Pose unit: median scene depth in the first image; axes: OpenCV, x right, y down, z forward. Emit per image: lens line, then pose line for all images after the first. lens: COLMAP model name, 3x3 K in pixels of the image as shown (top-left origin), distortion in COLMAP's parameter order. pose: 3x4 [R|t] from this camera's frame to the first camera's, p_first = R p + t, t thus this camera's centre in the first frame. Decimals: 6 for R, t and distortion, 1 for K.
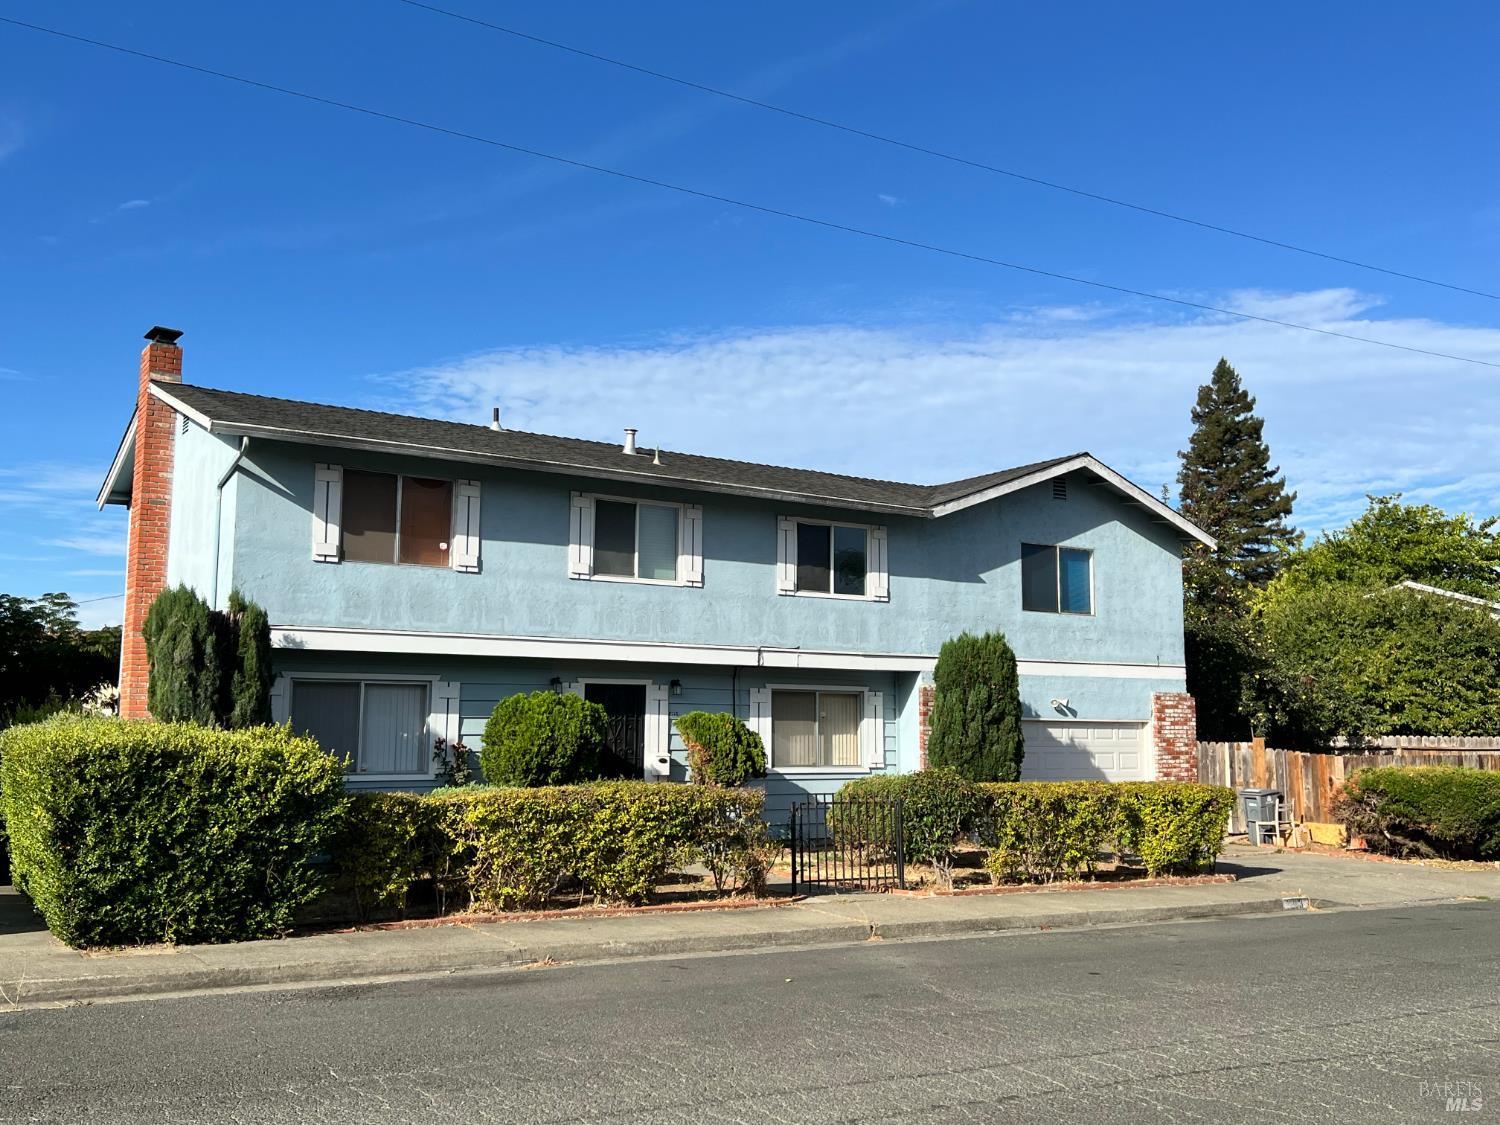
lens RADIAL K [[1400.1, 0, 752.2], [0, 1400.1, 559.0], [0, 0, 1]] dist [0.080607, 0.000000]
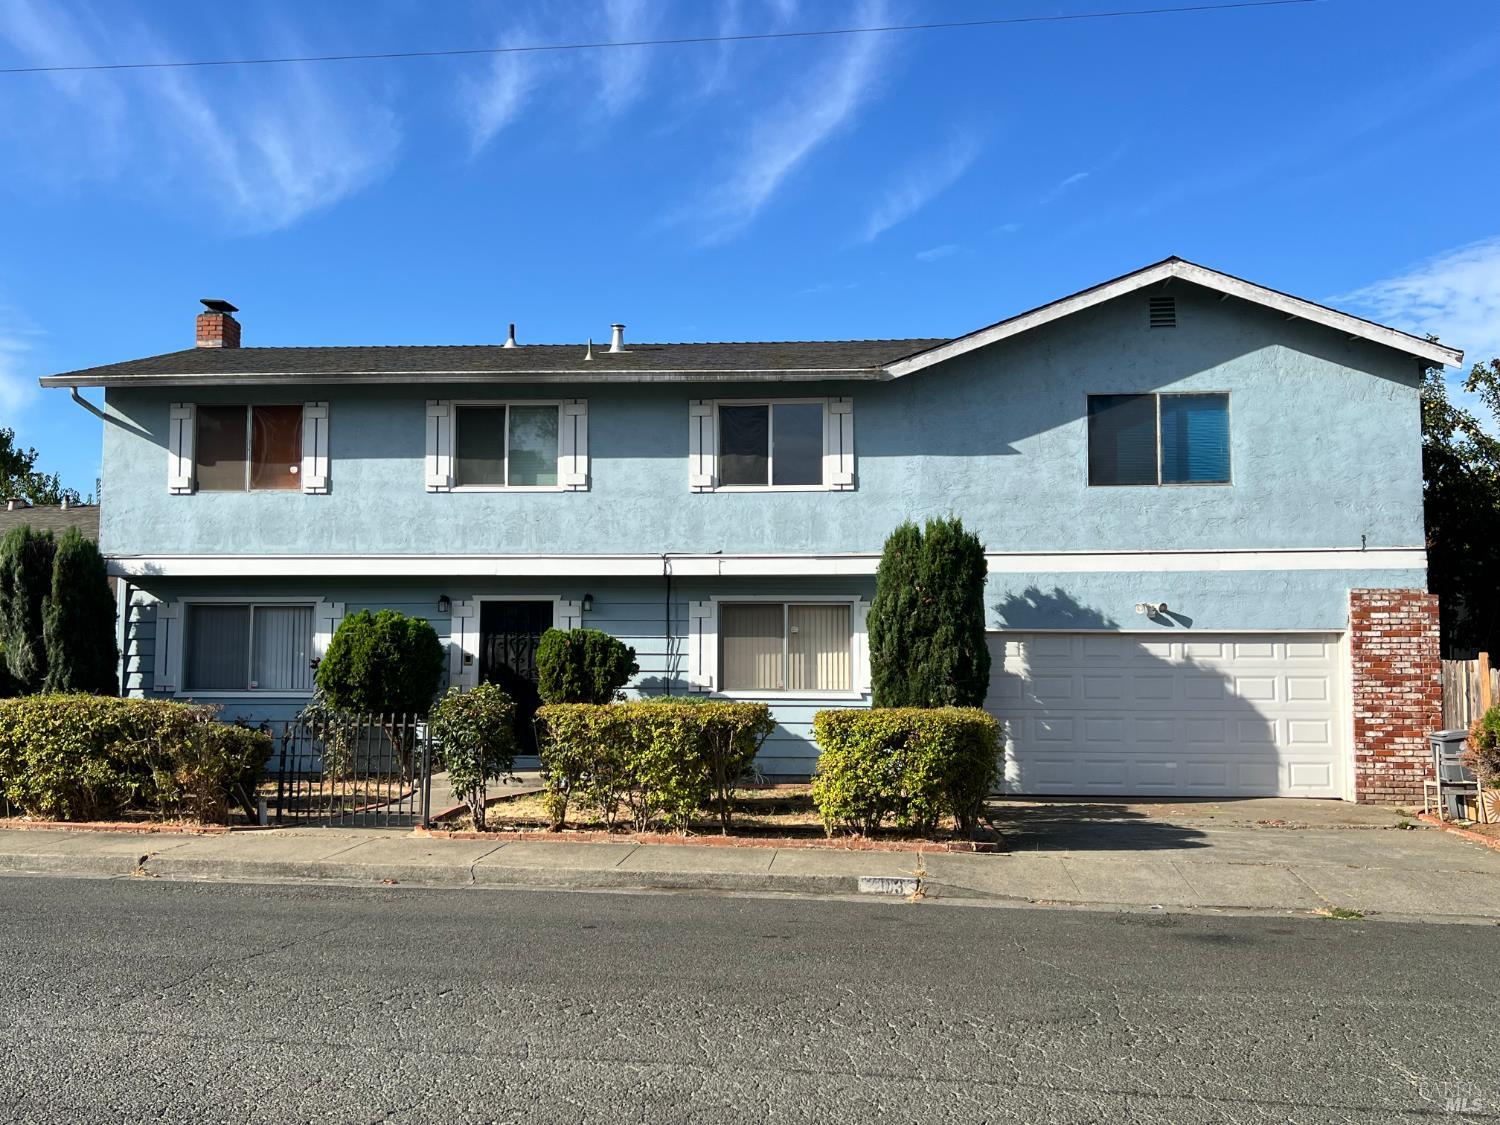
lens RADIAL K [[1400.1, 0, 750.2], [0, 1400.1, 573.8], [0, 0, 1]] dist [0.080607, 0.000000]
pose [[0.787135, -0.044544, -0.615170, 0.565765], [0.077878, 0.996584, 0.027485, 0.053941], [0.611845, -0.069542, 0.787915, 0.332454]]
